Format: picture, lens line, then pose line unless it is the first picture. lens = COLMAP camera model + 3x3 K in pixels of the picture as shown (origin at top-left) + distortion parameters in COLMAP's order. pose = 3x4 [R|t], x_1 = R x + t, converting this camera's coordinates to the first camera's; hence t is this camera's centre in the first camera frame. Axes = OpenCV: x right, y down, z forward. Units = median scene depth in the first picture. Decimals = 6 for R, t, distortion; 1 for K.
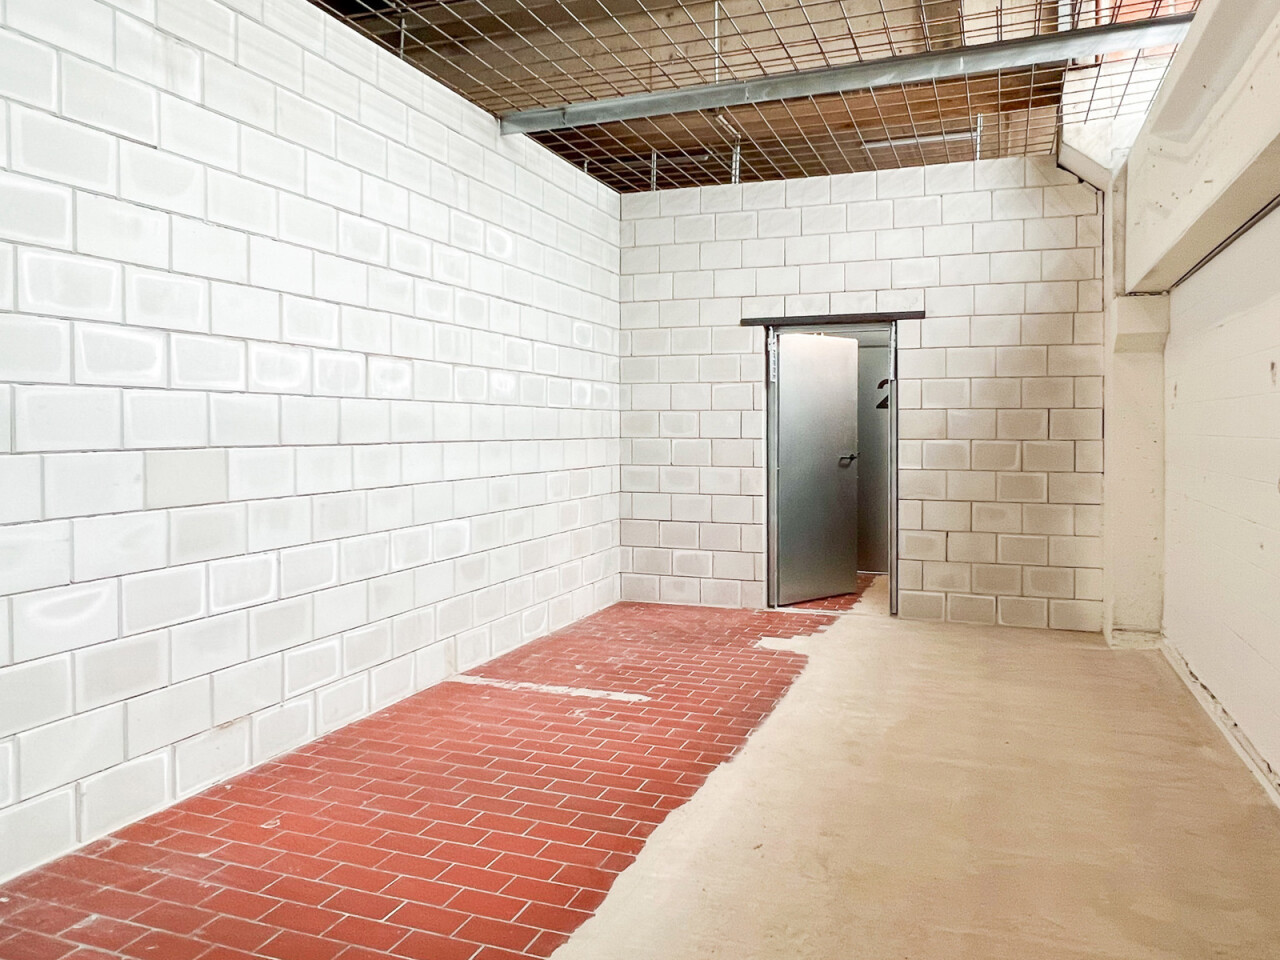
lens RADIAL K [[757.5, 0, 593.3], [0, 757.5, 435.2], [0, 0, 1]] dist [0.002203, 0.000965]
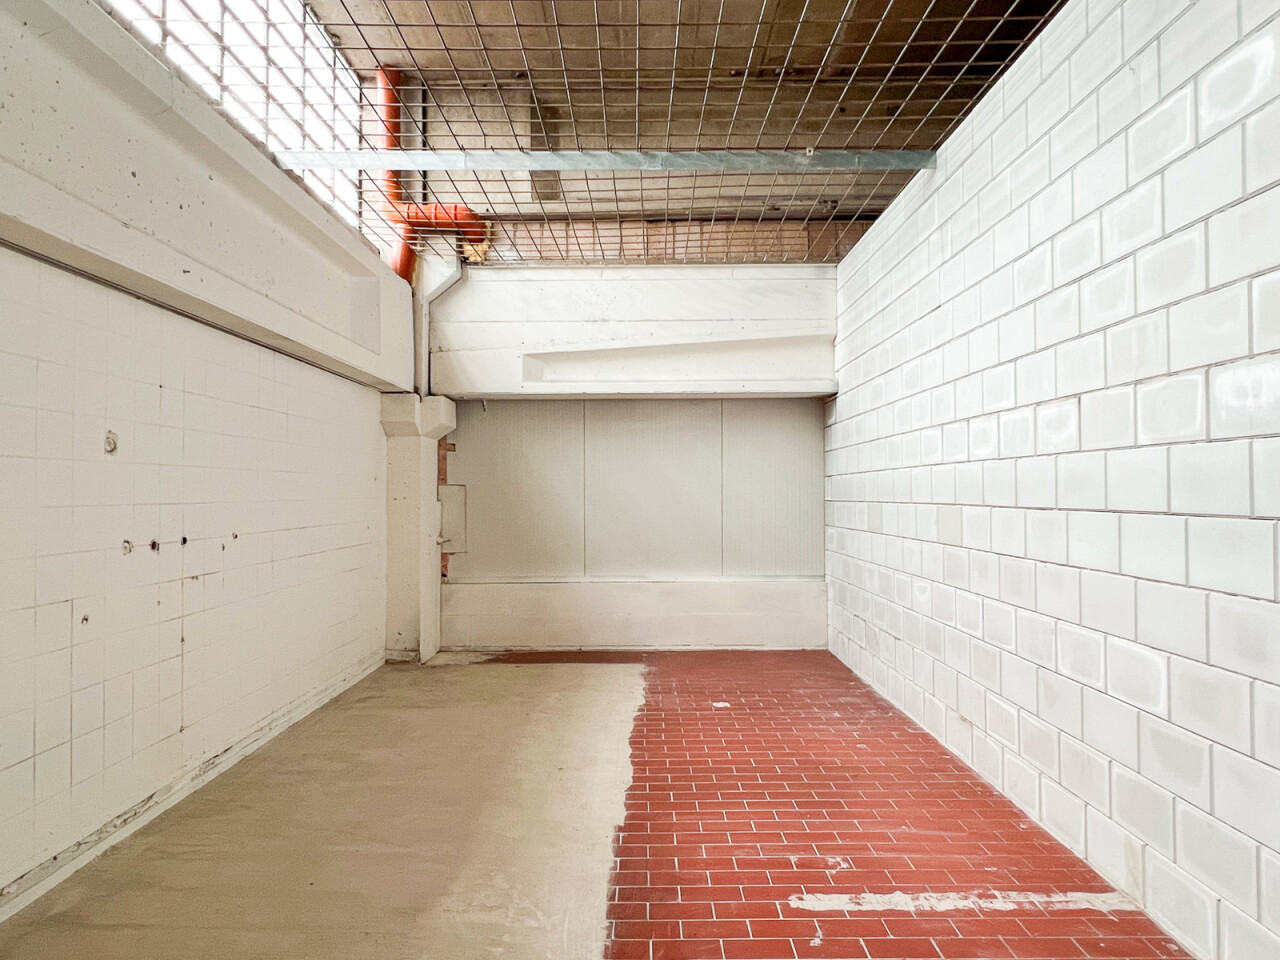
lens RADIAL K [[757.5, 0, 638.2], [0, 757.5, 480.8], [0, 0, 1]] dist [0.002203, 0.000965]
pose [[-0.879813, -0.000860, -0.475320, 0.534882], [0.002013, 0.999983, -0.005535, -0.016847], [0.475317, -0.005826, -0.879796, 1.608722]]
